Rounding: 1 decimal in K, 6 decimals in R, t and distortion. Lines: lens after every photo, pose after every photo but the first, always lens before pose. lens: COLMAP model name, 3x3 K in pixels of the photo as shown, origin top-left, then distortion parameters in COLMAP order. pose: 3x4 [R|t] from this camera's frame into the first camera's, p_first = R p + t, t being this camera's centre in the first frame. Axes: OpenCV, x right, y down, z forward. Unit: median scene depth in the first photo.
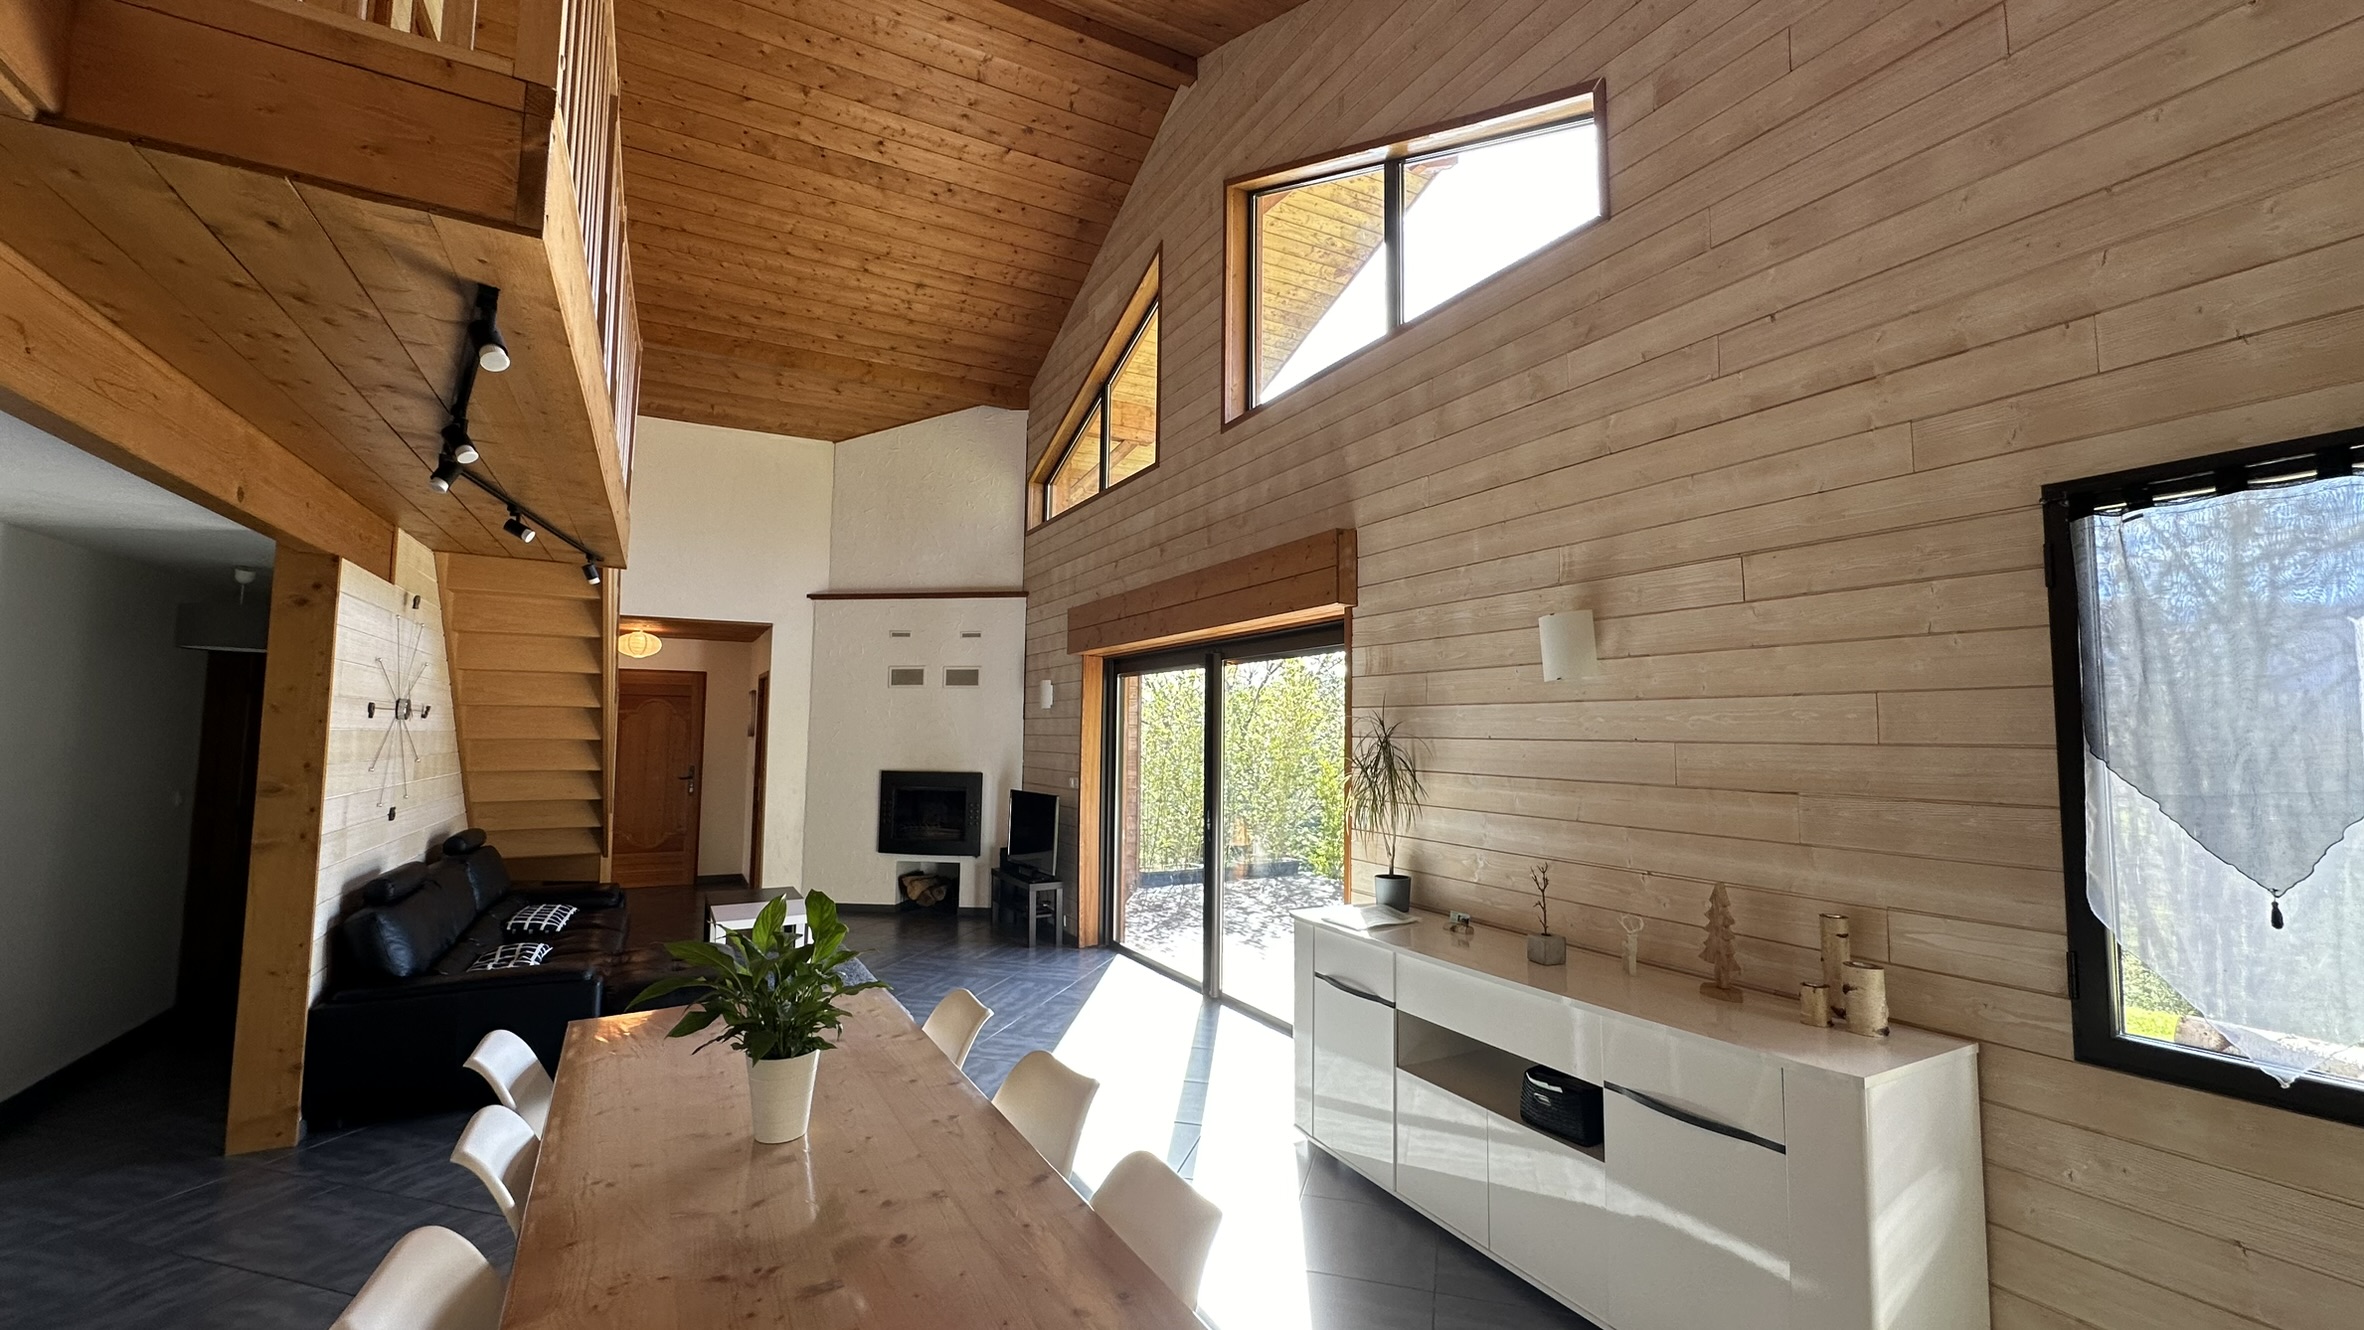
lens RADIAL K [[949.1, 0, 1178.8], [0, 949.1, 666.1], [0, 0, 1]] dist [-0.000067, 0.000050]
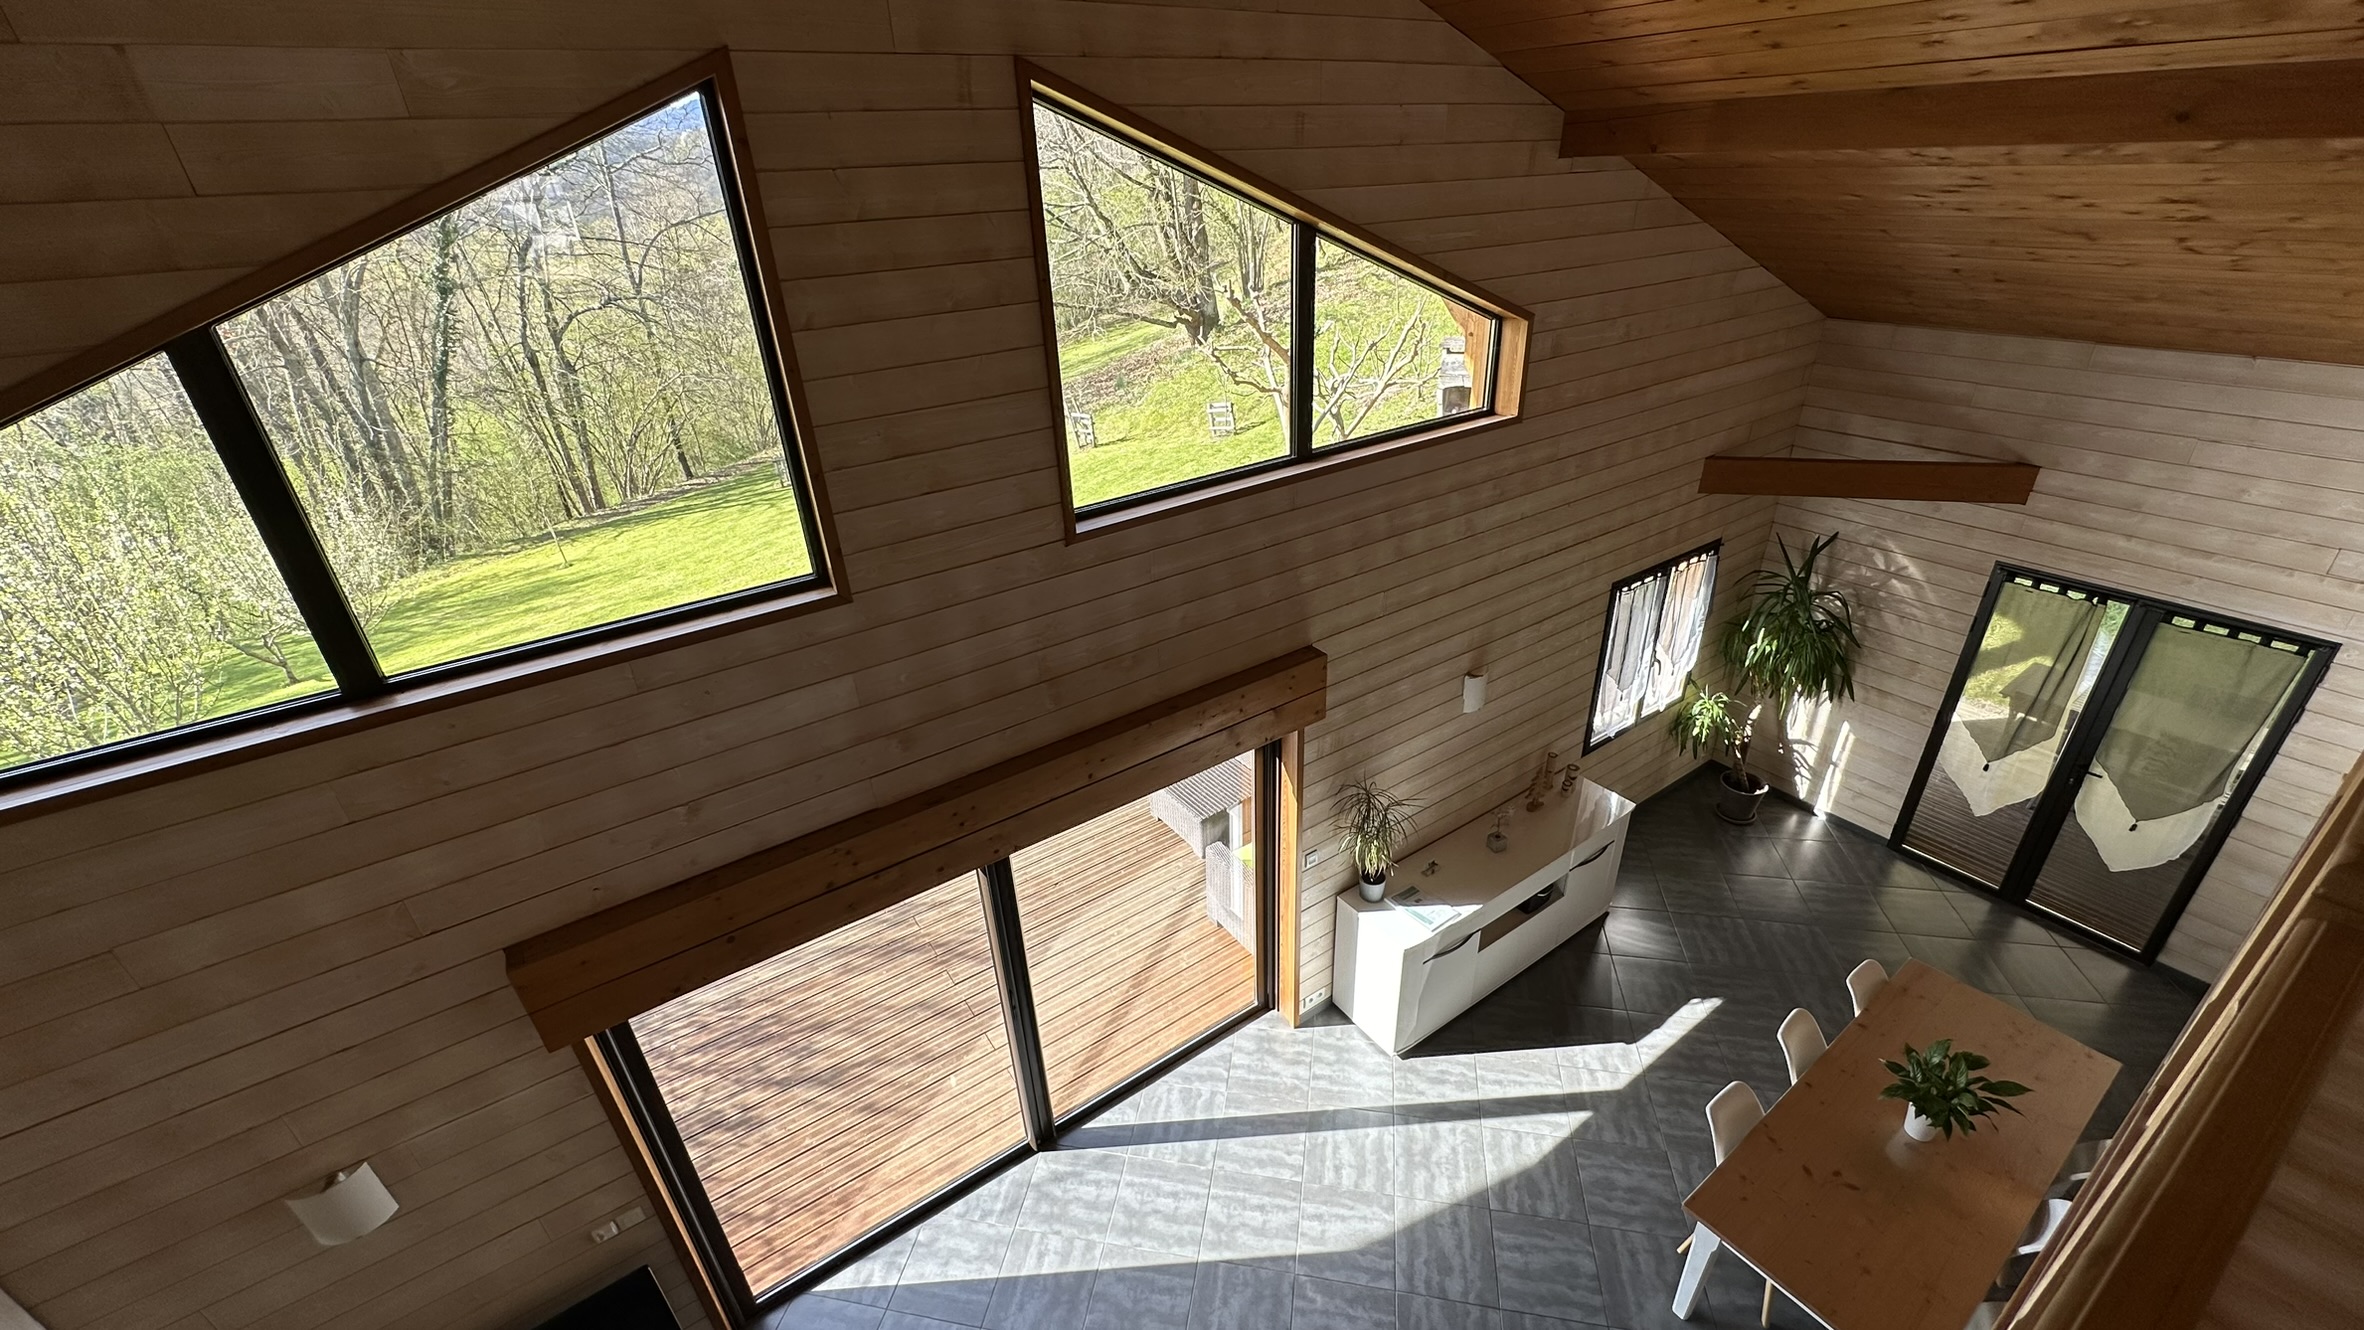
lens RADIAL K [[949.1, 0, 1183.4], [0, 949.1, 667.8], [0, 0, 1]] dist [-0.000067, 0.000050]
pose [[-0.109092, -0.473560, 0.873979, -0.809104], [-0.036404, 0.880540, 0.472571, -0.690745], [-0.993365, 0.019737, -0.113299, 1.442799]]
